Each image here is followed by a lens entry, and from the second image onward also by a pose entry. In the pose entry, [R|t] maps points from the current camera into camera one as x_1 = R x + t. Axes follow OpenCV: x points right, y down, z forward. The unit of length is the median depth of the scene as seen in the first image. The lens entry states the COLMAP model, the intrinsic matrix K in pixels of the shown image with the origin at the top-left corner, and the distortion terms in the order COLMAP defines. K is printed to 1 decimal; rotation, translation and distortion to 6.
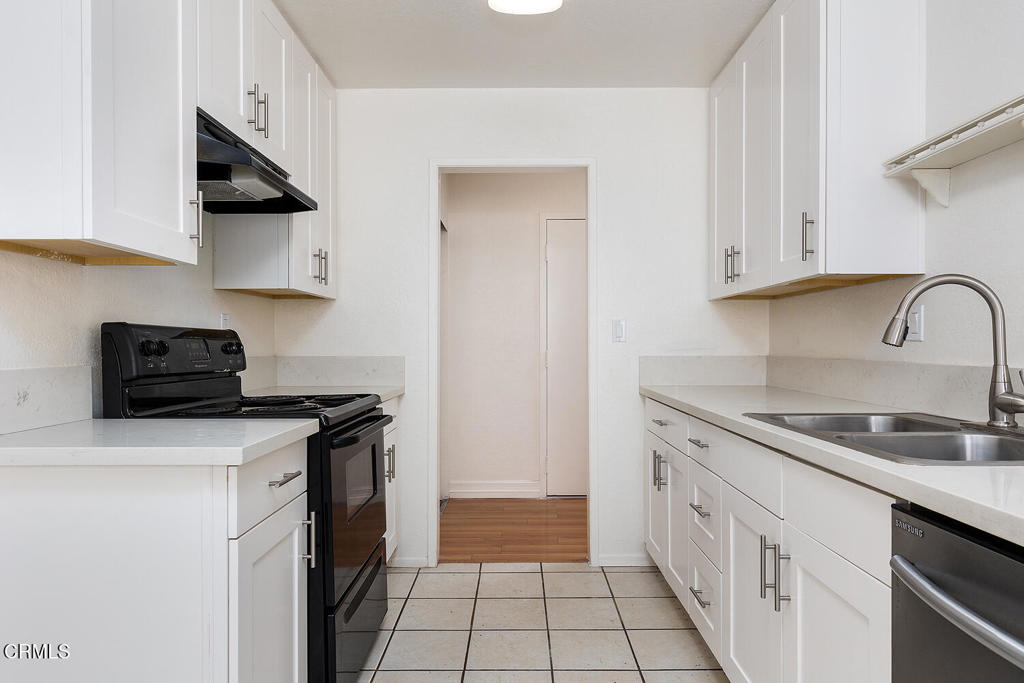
lens RADIAL K [[630.1, 0, 512.6], [0, 630.1, 343.3], [0, 0, 1]] dist [0.000104, 0.000002]
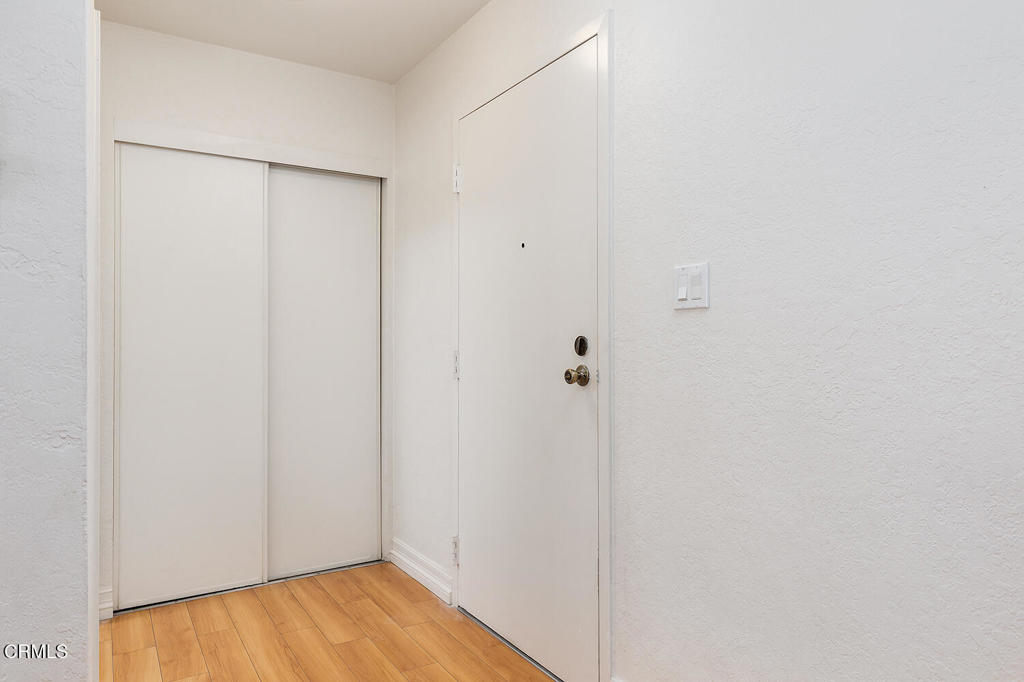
lens RADIAL K [[666.1, 0, 512.1], [0, 666.1, 341.1], [0, 0, 1]] dist [0.001046, 0.000465]
pose [[0.533208, 0.001360, -0.845983, 0.713980], [-0.003314, 0.999994, -0.000481, 0.007467], [0.845978, 0.003060, 0.533209, 0.893737]]
